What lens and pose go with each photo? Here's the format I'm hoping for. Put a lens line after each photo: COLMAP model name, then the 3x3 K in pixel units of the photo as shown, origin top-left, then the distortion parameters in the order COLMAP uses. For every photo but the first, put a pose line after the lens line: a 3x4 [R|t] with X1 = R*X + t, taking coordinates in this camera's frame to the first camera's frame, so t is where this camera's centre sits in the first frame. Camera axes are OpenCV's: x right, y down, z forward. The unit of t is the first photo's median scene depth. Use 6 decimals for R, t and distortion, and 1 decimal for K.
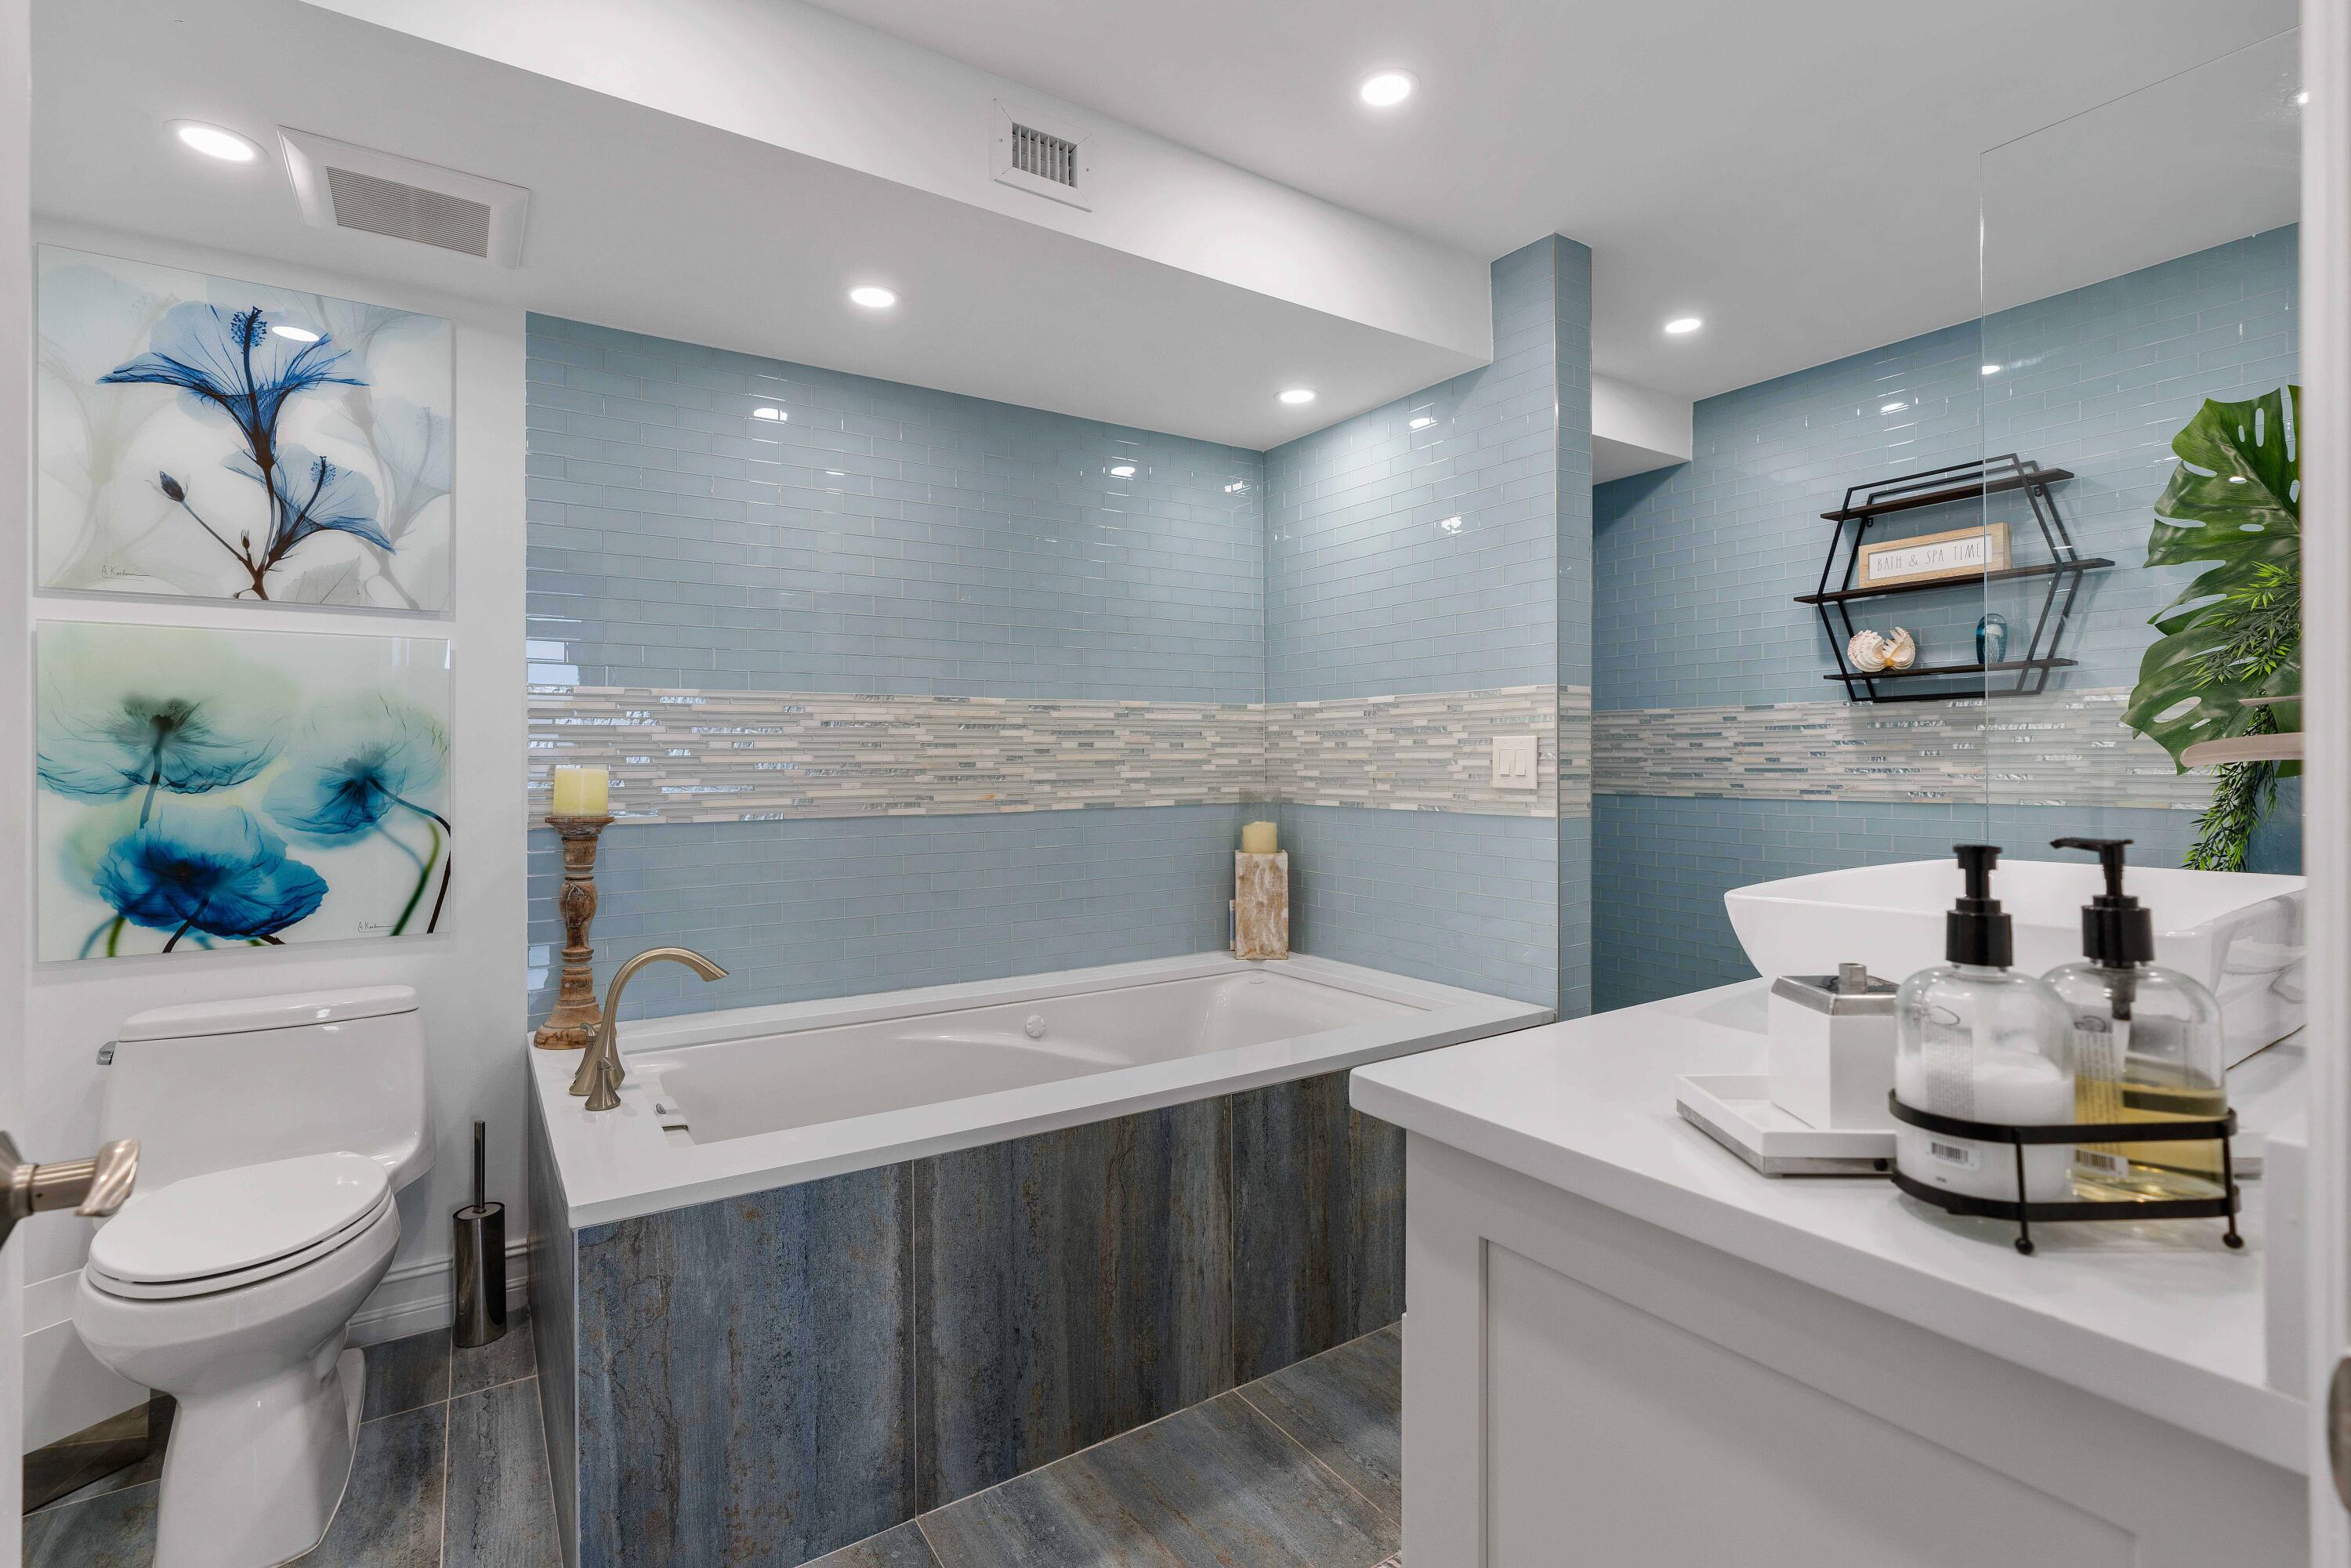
lens RADIAL K [[1039.9, 0, 1169.0], [0, 1039.9, 767.8], [0, 0, 1]] dist [-0.001285, 0.000055]
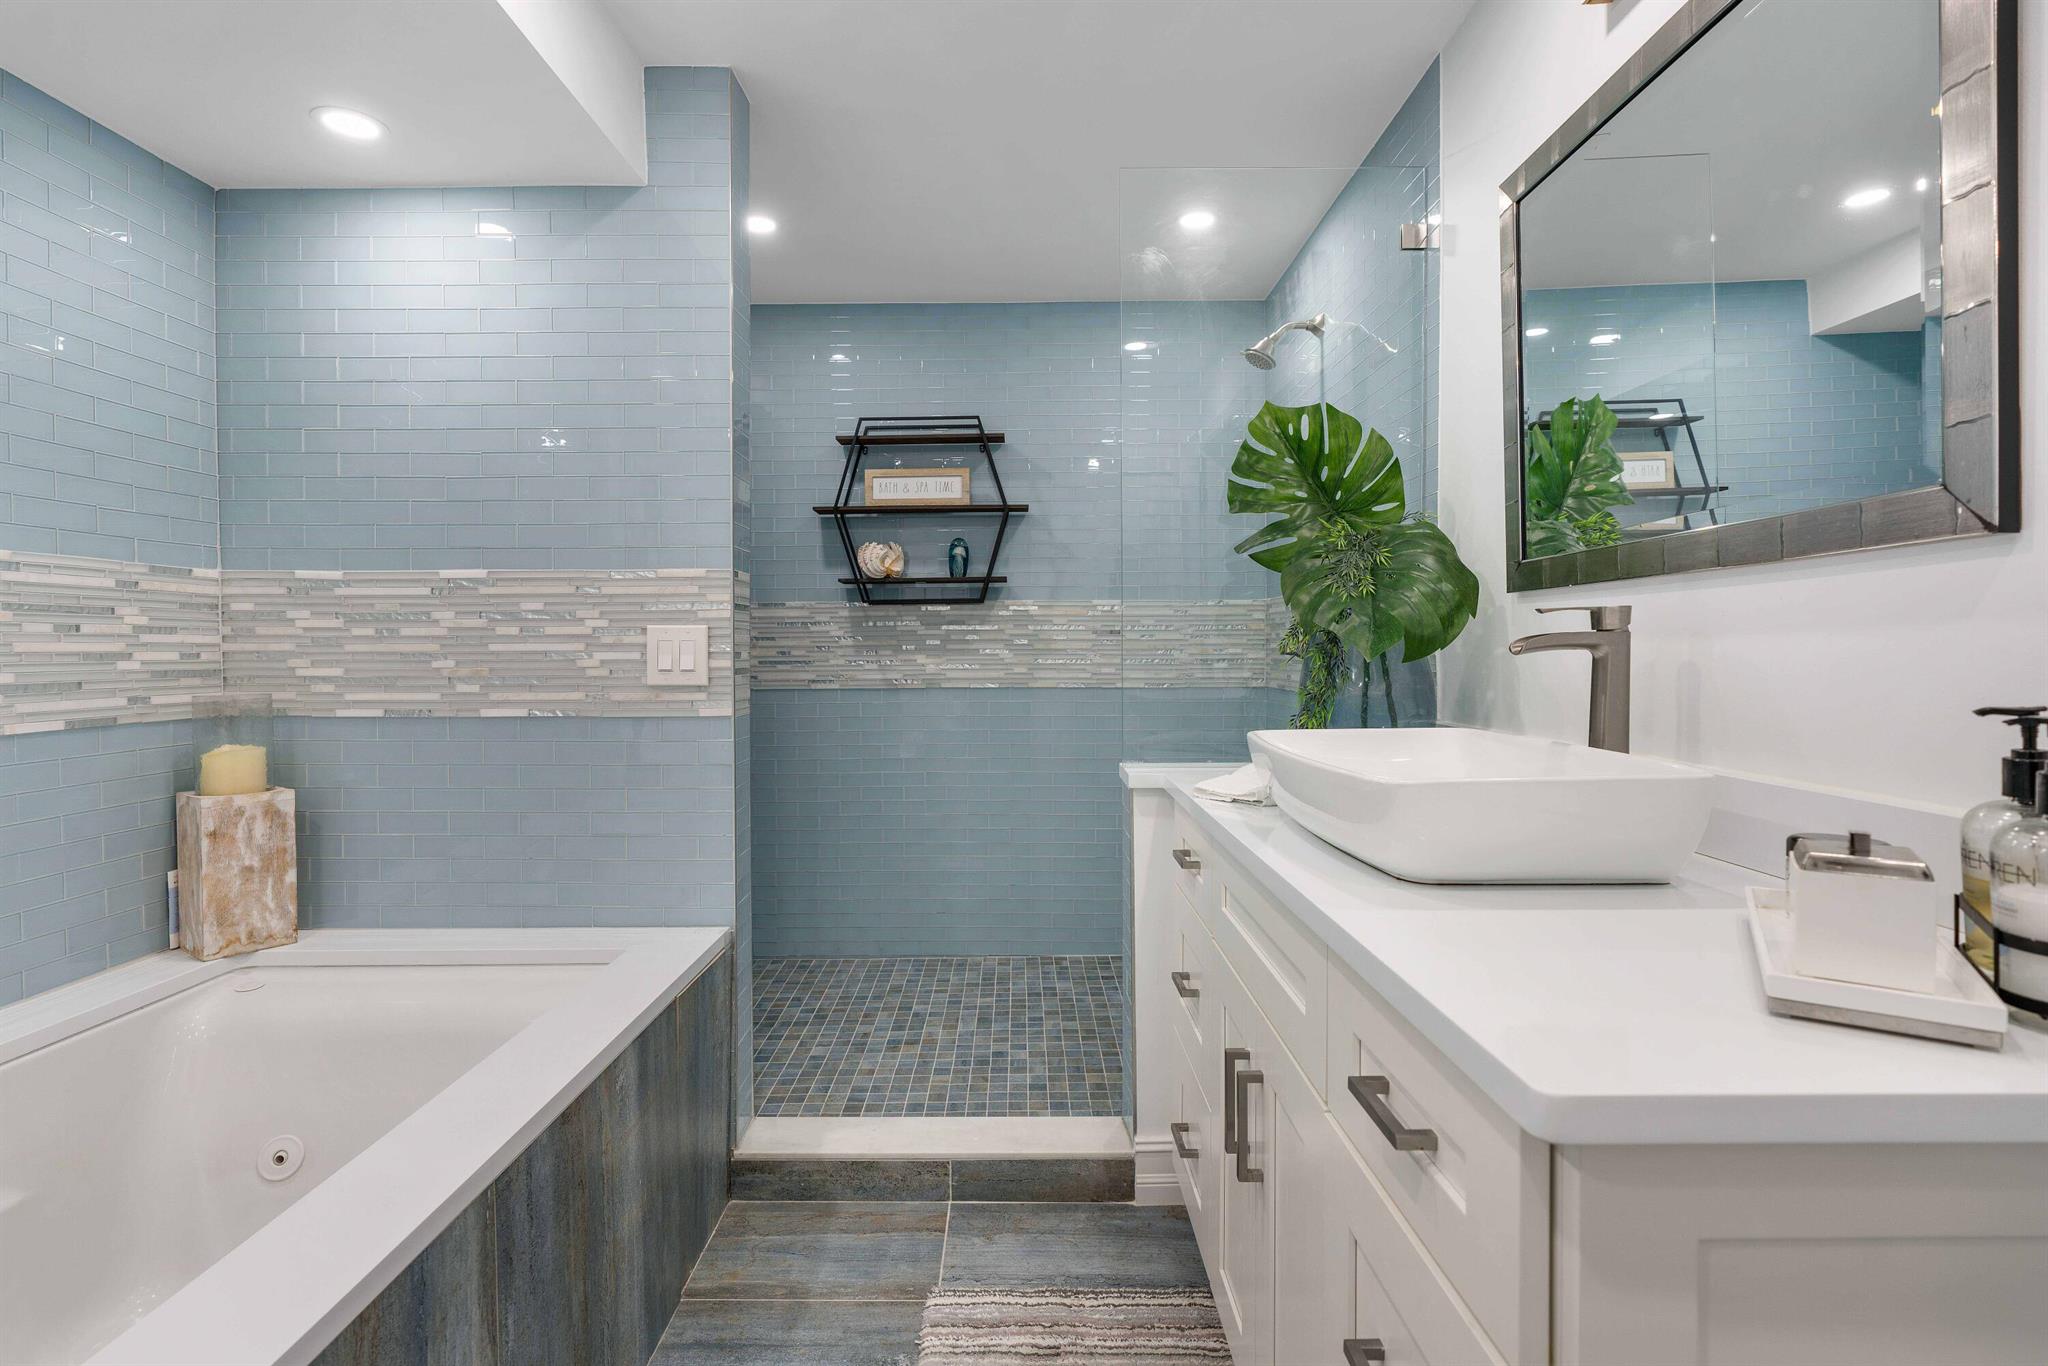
lens RADIAL K [[976.6, 0, 1013.8], [0, 976.6, 671.7], [0, 0, 1]] dist [-0.014386, 0.006953]
pose [[0.561294, -0.015730, 0.827467, -0.149095], [0.007830, 0.999876, 0.013696, -0.000347], [-0.827580, -0.001208, 0.561347, 0.245272]]
